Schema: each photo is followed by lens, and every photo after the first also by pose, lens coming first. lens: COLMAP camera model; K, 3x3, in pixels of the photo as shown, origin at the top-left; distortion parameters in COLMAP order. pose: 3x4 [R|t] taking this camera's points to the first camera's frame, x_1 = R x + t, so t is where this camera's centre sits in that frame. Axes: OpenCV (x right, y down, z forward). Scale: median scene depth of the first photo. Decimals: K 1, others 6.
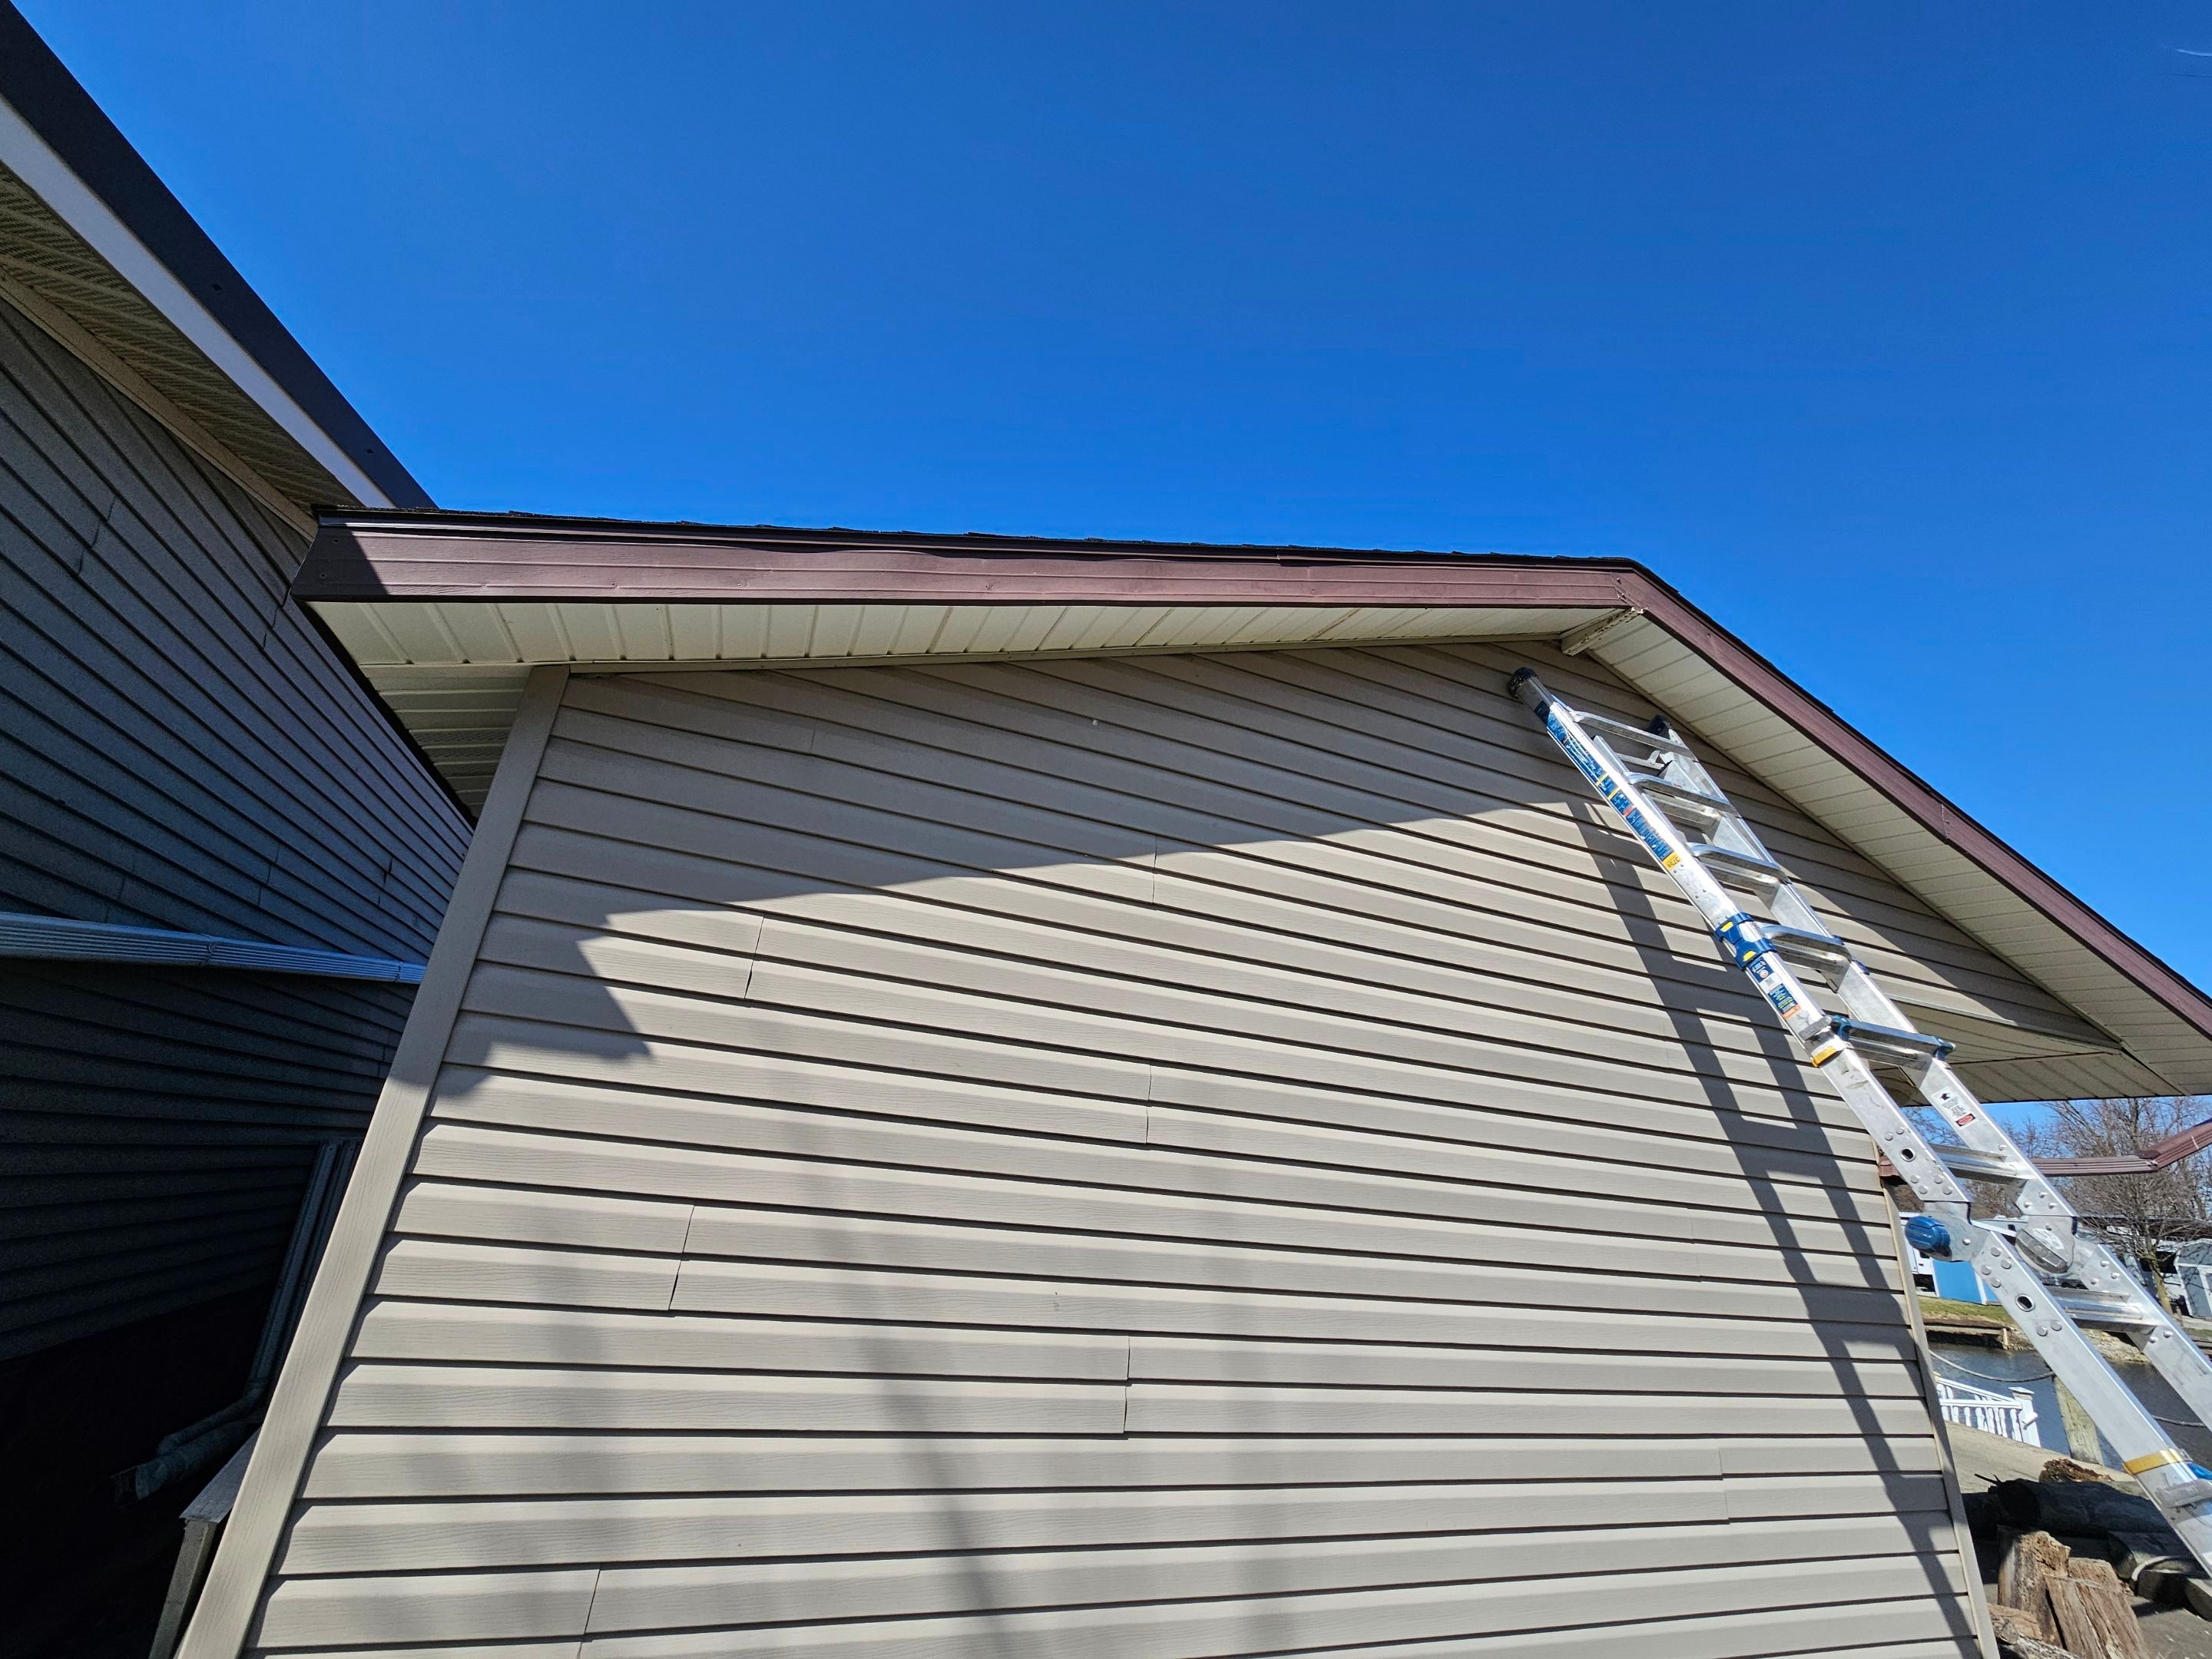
lens RADIAL K [[900.2, 0, 1112.5], [0, 900.2, 840.1], [0, 0, 1]] dist [-0.005903, 0.003083]
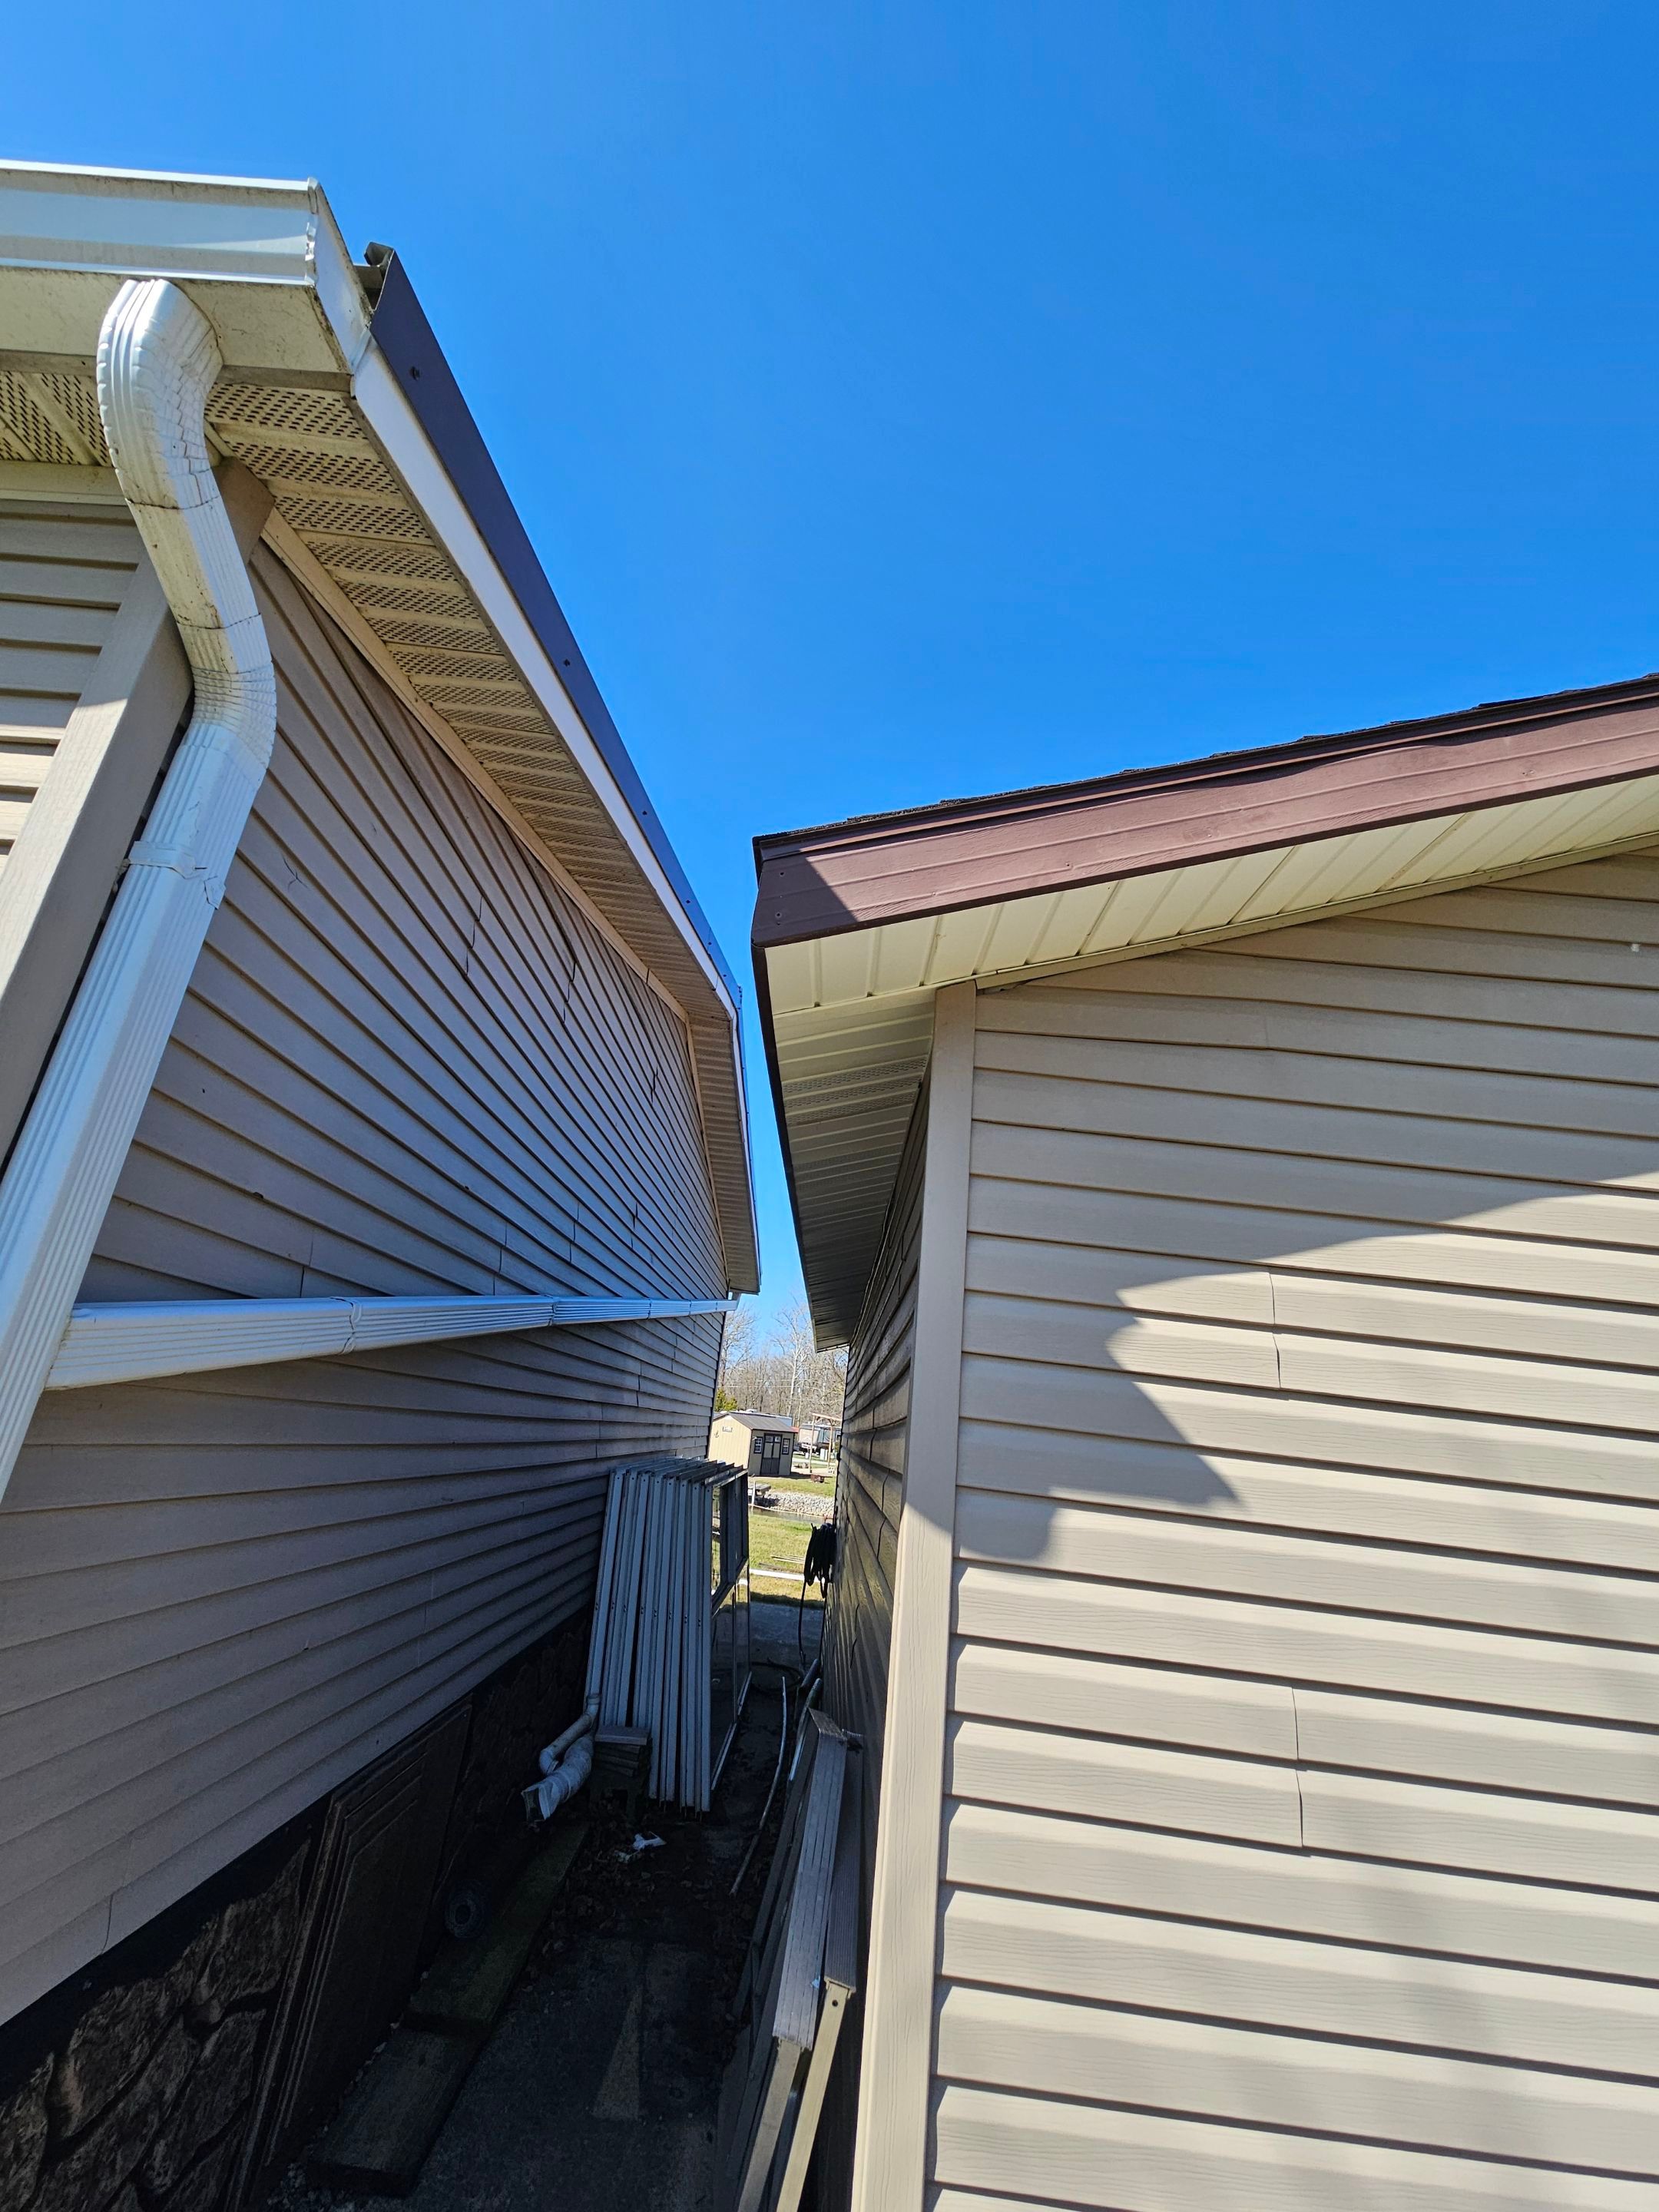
lens RADIAL K [[900.2, 0, 819.8], [0, 900.2, 1111.6], [0, 0, 1]] dist [-0.005903, 0.003083]
pose [[0.928443, -0.110885, -0.354539, -0.395207], [0.105404, 0.993820, -0.034800, -0.052369], [0.356206, -0.005060, 0.934394, 0.150063]]
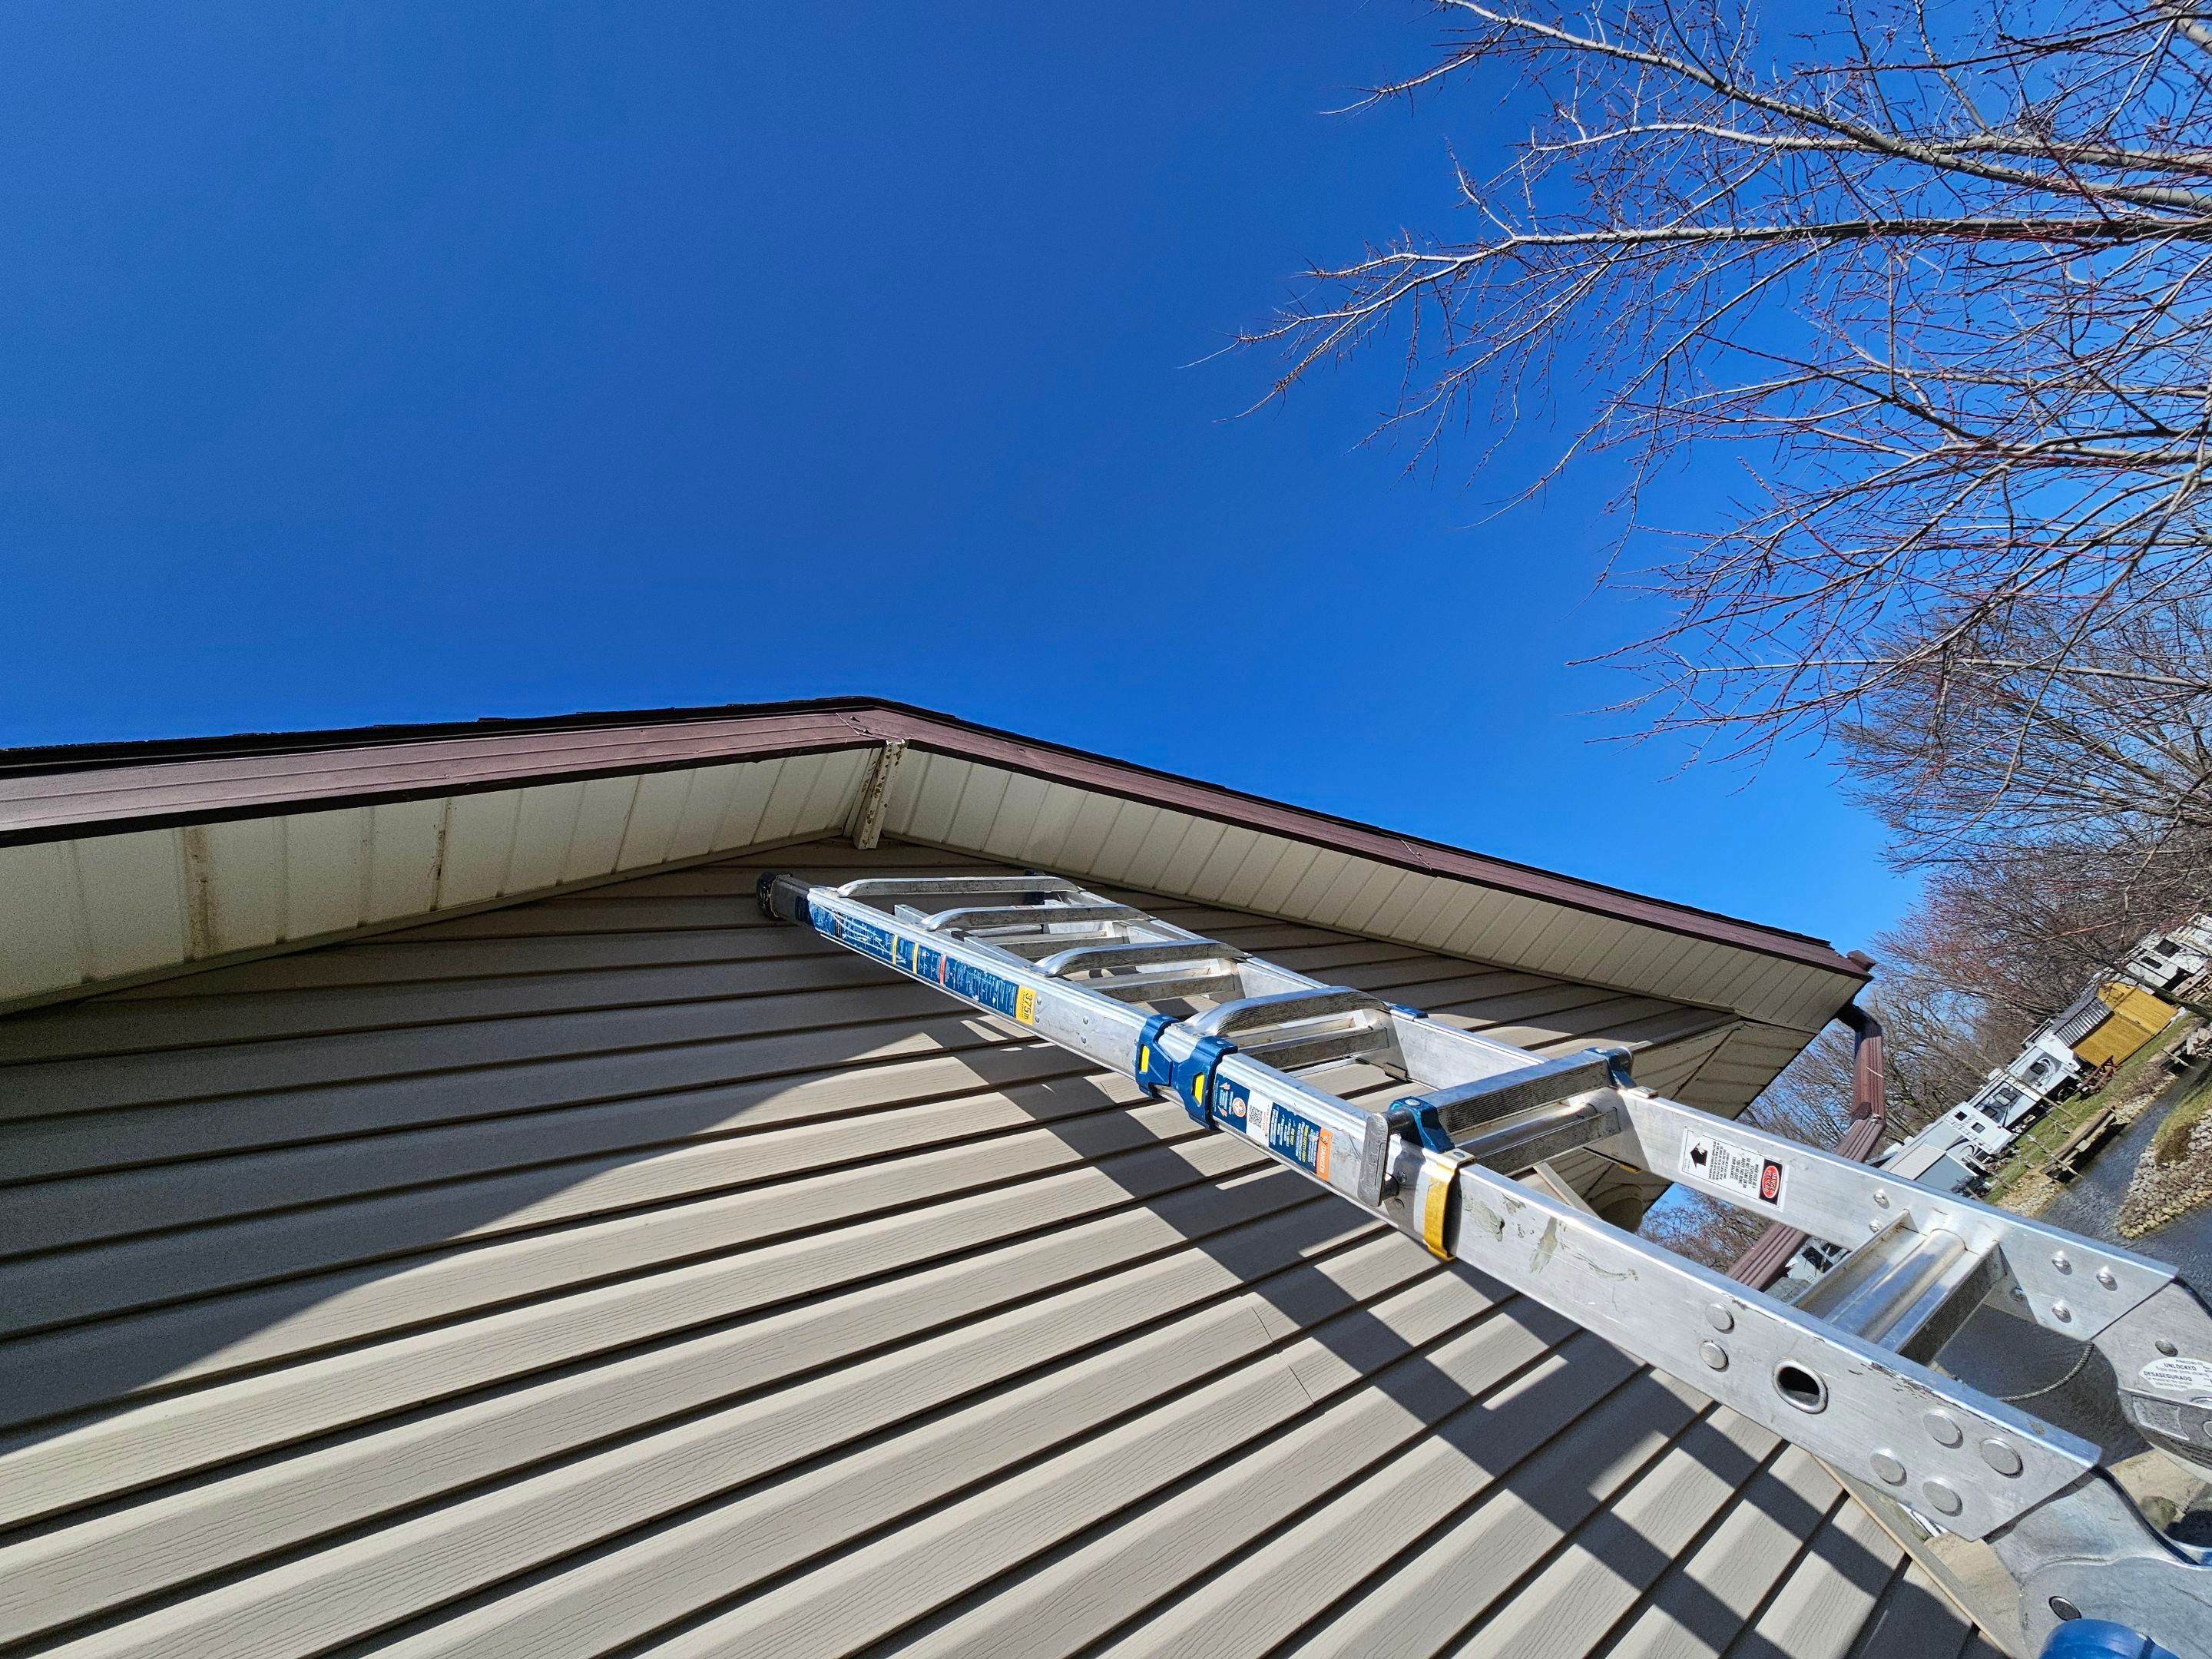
lens RADIAL K [[900.2, 0, 1110.2], [0, 900.2, 845.6], [0, 0, 1]] dist [-0.005903, 0.003083]
pose [[0.828895, -0.339477, 0.444623, 0.517330], [0.509825, 0.785570, -0.350654, 0.164599], [-0.230243, 0.517335, 0.824228, 0.591463]]
